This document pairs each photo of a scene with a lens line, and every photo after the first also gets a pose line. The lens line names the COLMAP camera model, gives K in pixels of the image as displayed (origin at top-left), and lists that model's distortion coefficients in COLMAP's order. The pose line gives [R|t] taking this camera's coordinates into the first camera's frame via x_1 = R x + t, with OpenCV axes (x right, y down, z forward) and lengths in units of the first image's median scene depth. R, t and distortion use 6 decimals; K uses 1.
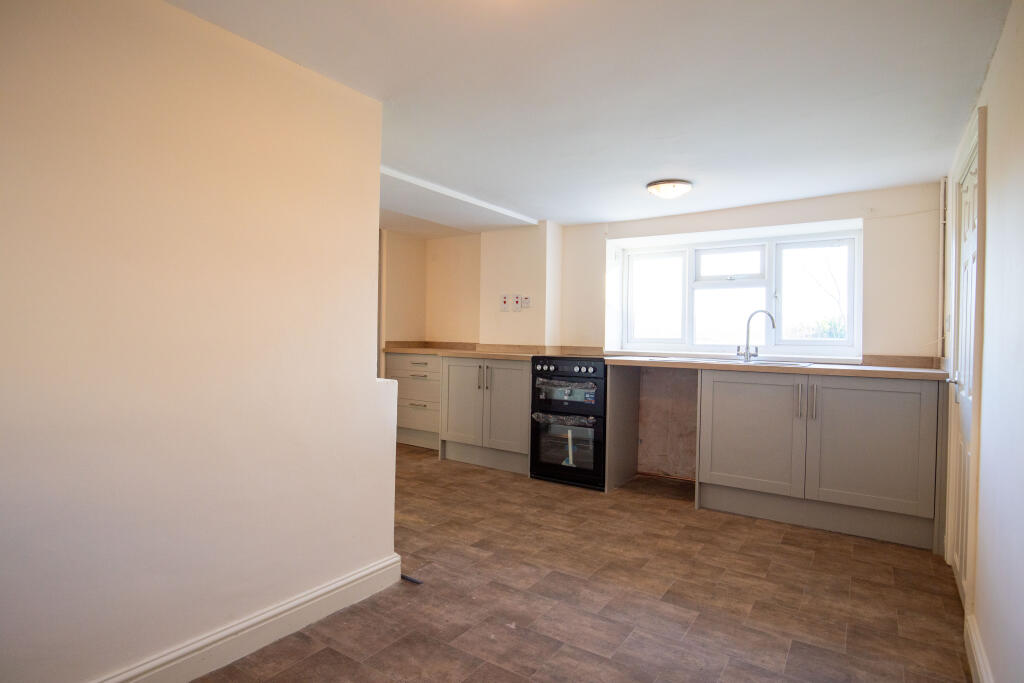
lens RADIAL K [[552.5, 0, 511.4], [0, 552.5, 336.3], [0, 0, 1]] dist [-0.004926, 0.000712]
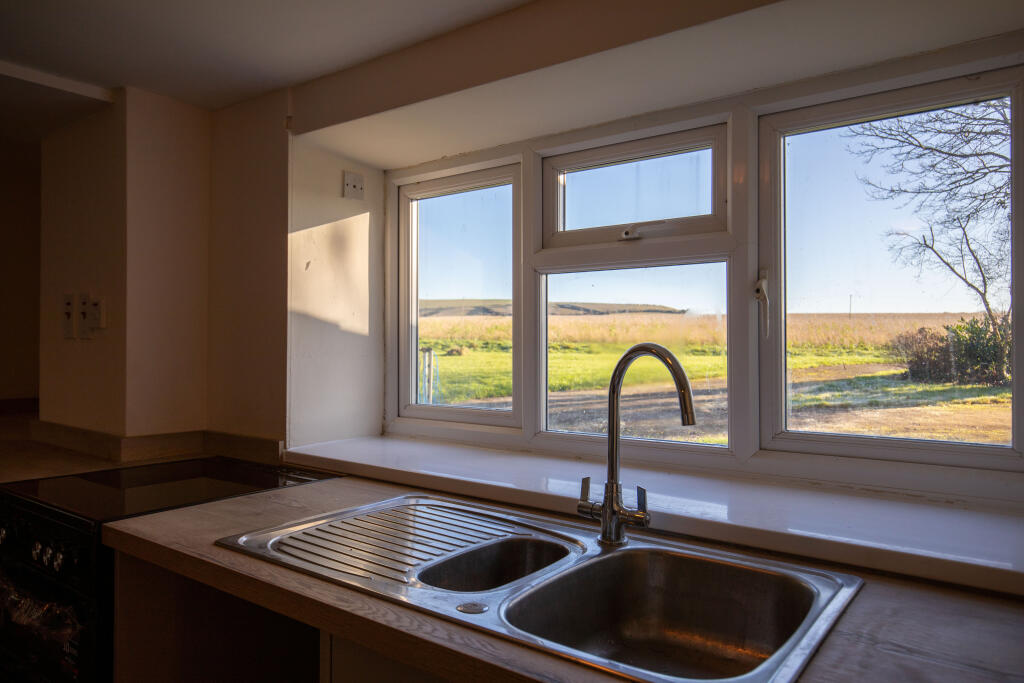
lens RADIAL K [[706.2, 0, 508.6], [0, 706.2, 343.5], [0, 0, 1]] dist [-0.000218, -0.000643]
pose [[0.998989, -0.012265, -0.043253, 0.435149], [0.012049, 0.999914, -0.005250, -0.050367], [0.043314, 0.004724, 0.999050, 0.734939]]
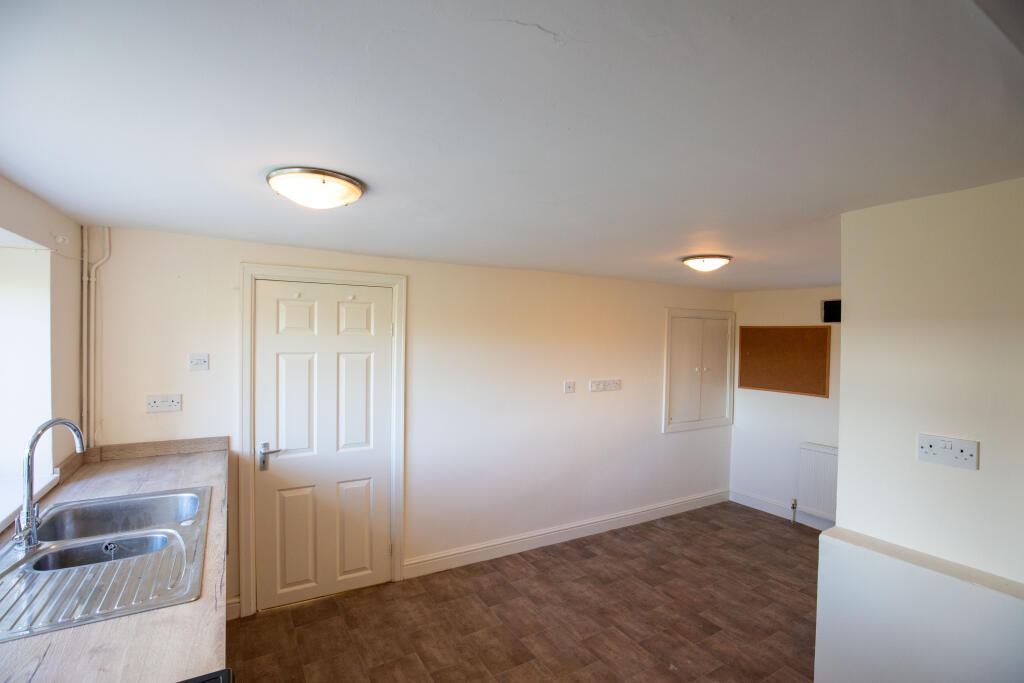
lens RADIAL K [[470.4, 0, 507.1], [0, 470.4, 342.5], [0, 0, 1]] dist [-0.023332, 0.001720]
pose [[-0.902638, -0.042400, 0.428306, -0.048747], [-0.035610, 0.999081, 0.023857, -0.144509], [-0.428924, 0.006282, -0.903319, 1.271974]]
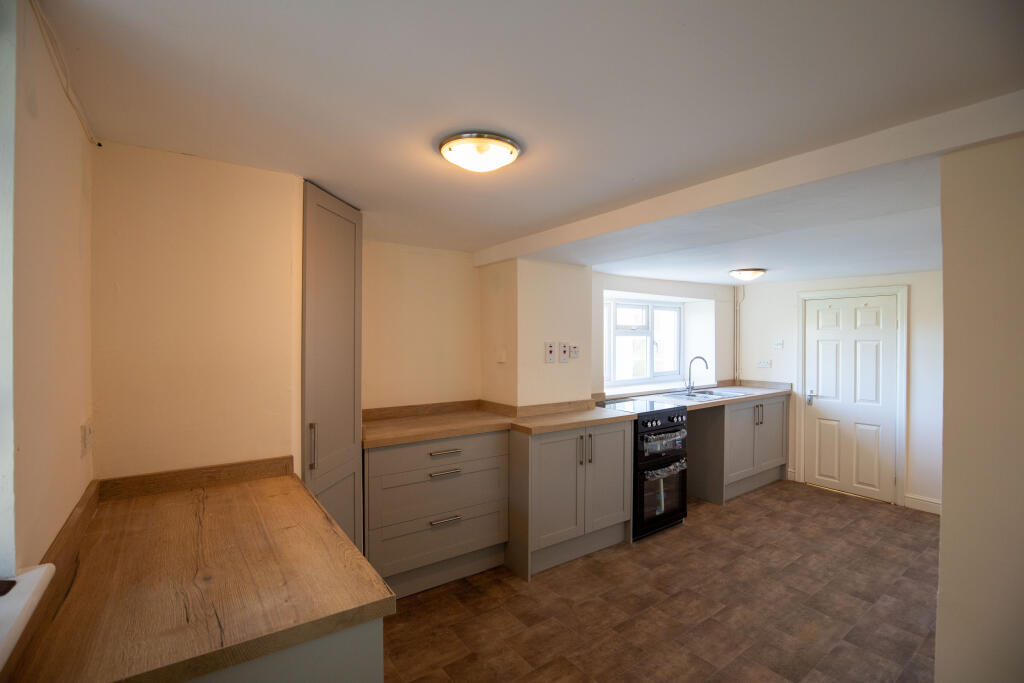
lens RADIAL K [[470.4, 0, 521.5], [0, 470.4, 344.2], [0, 0, 1]] dist [-0.023332, 0.001720]
pose [[0.322299, -0.031815, 0.946103, -0.933106], [0.002597, 0.999461, 0.032725, -0.130947], [-0.946634, -0.008090, 0.322208, 1.121654]]
